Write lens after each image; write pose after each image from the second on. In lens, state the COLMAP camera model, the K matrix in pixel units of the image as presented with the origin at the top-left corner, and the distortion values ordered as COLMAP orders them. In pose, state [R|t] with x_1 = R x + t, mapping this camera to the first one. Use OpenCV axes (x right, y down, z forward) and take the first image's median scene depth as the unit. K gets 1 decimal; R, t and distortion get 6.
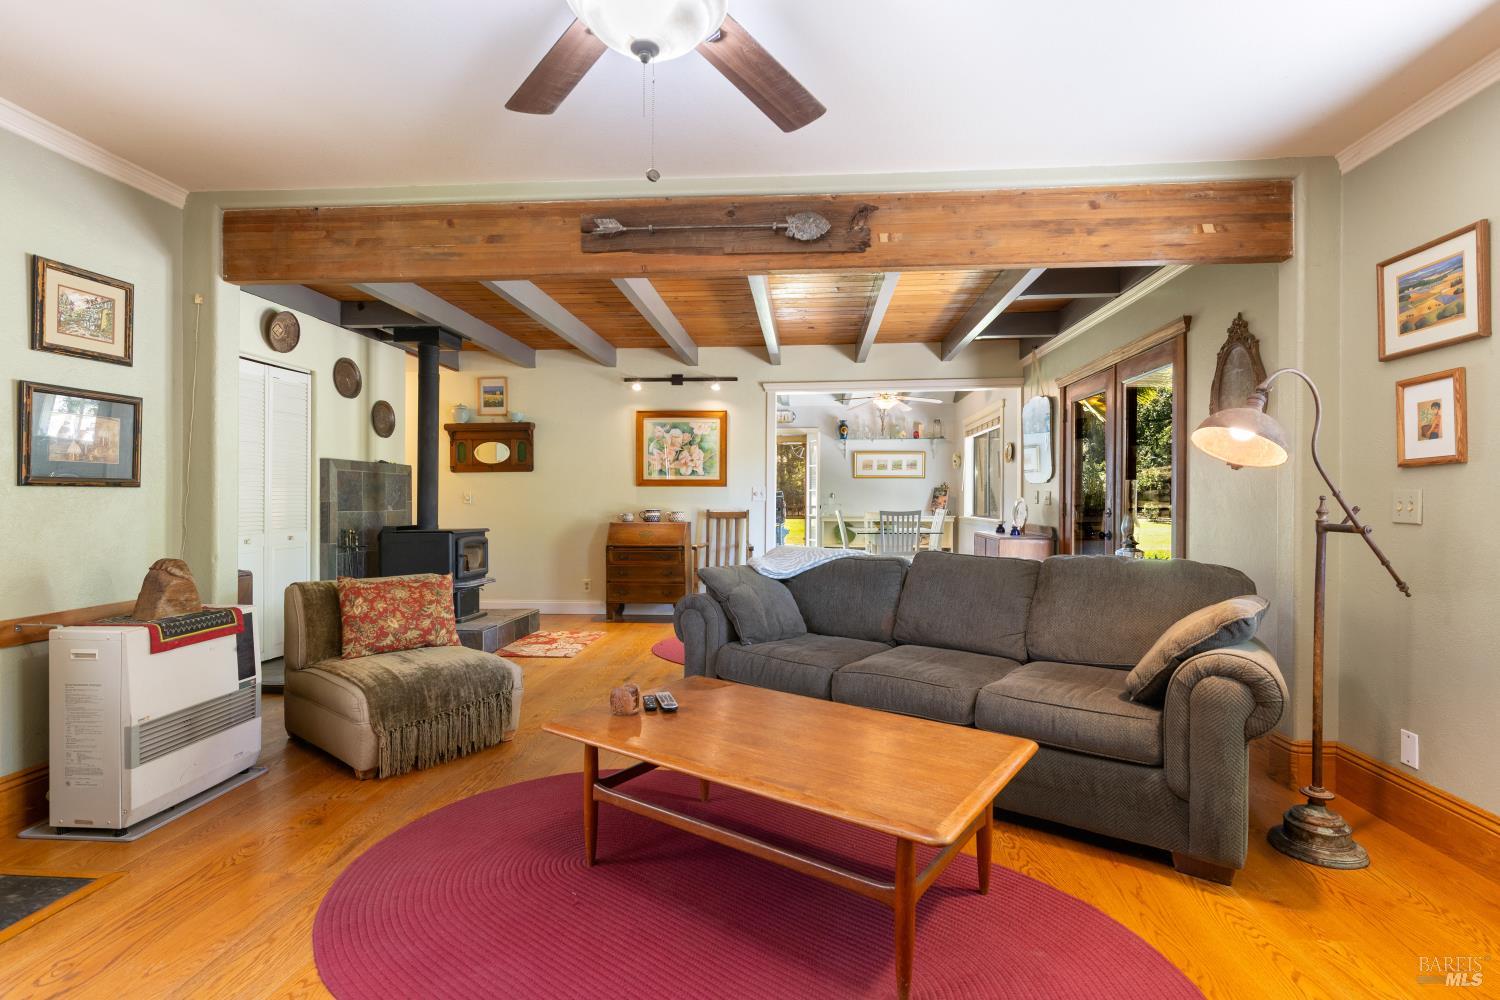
lens RADIAL K [[702.8, 0, 752.2], [0, 702.8, 497.5], [0, 0, 1]] dist [-0.003676, -0.000530]
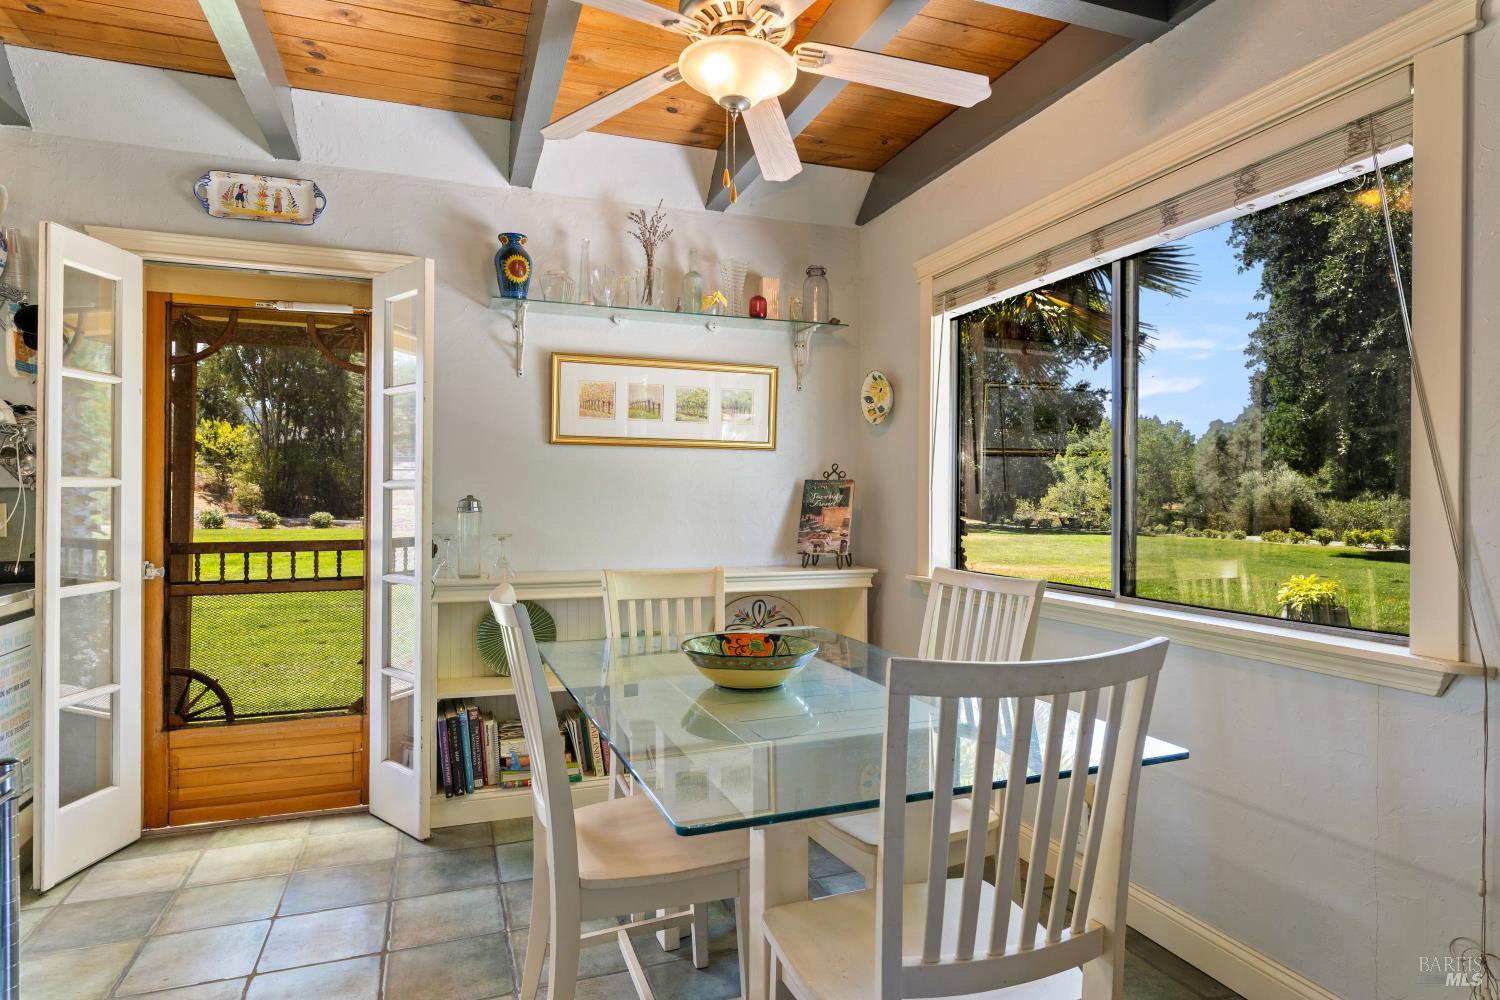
lens RADIAL K [[861.3, 0, 754.4], [0, 861.3, 497.8], [0, 0, 1]] dist [0.002561, 0.000183]
pose [[0.908178, 0.002041, 0.418579, 0.073505], [-0.003721, 0.999988, 0.003197, -0.007055], [-0.418567, -0.004461, 0.908175, 0.647564]]
